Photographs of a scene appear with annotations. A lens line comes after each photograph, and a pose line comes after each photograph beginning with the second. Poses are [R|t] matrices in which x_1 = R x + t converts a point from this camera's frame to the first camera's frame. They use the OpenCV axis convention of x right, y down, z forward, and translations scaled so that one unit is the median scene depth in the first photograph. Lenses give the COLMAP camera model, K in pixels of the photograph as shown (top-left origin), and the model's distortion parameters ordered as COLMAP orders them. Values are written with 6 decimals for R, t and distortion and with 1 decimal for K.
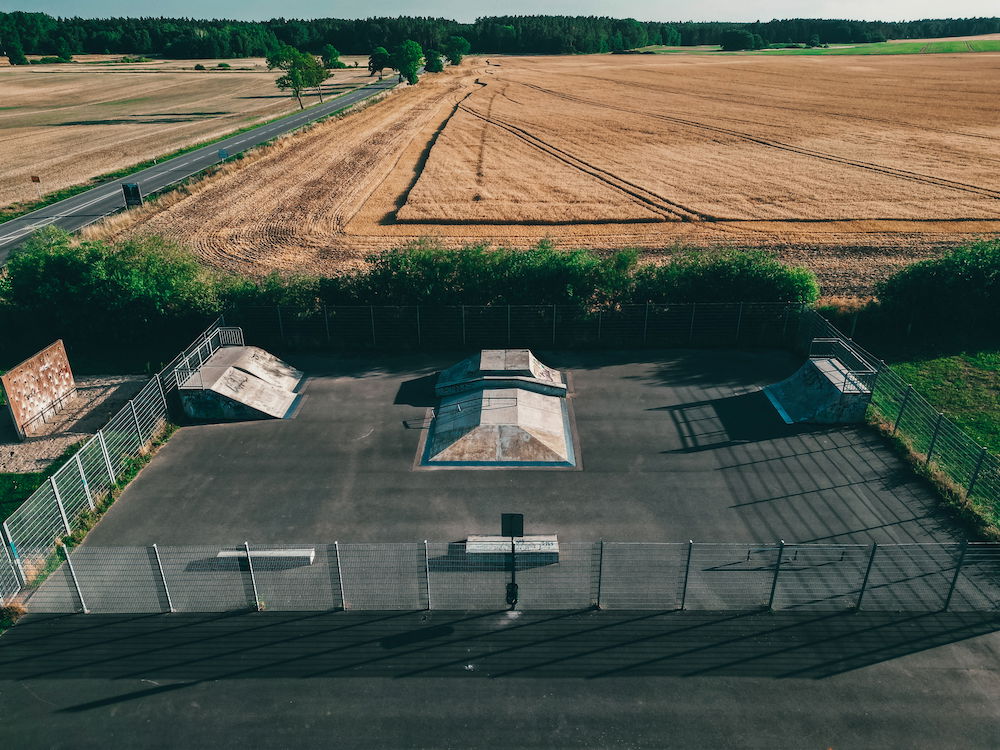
lens RADIAL K [[700.0, 0, 500.0], [0, 700.0, 375.0], [0, 0, 1]] dist [0.085533, -0.088013]
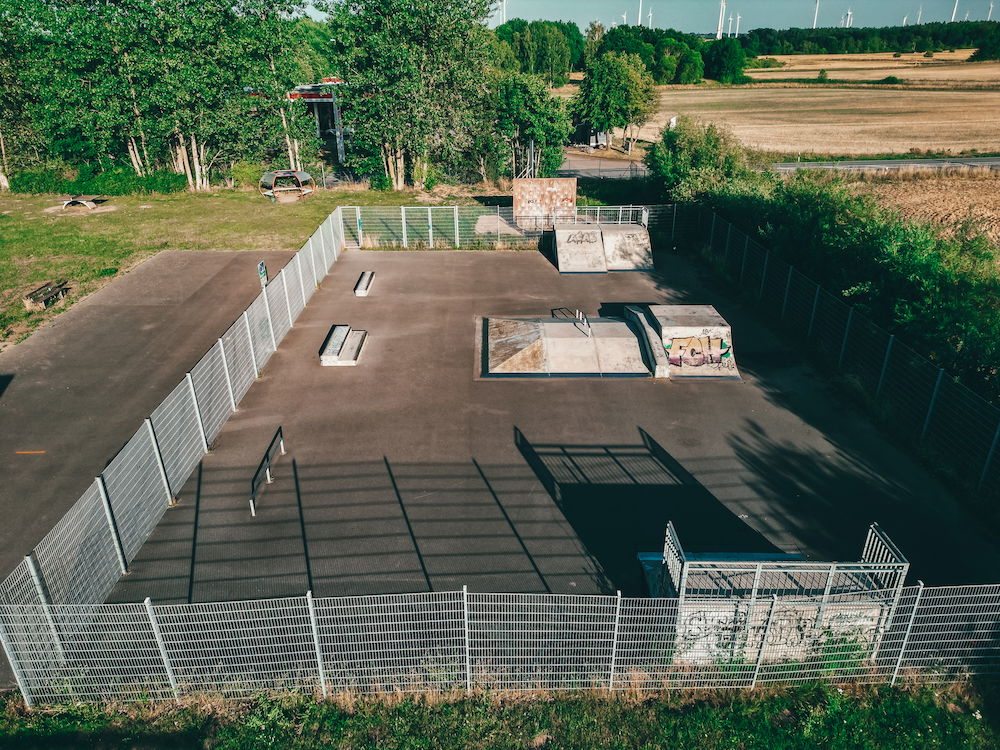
lens RADIAL K [[700.0, 0, 500.0], [0, 700.0, 375.0], [0, 0, 1]] dist [0.085533, -0.088013]
pose [[0.030910, 0.427825, -0.903333, 0.853125], [-0.417541, 0.826657, 0.377223, -0.204565], [0.908132, 0.365519, 0.204187, 0.784371]]
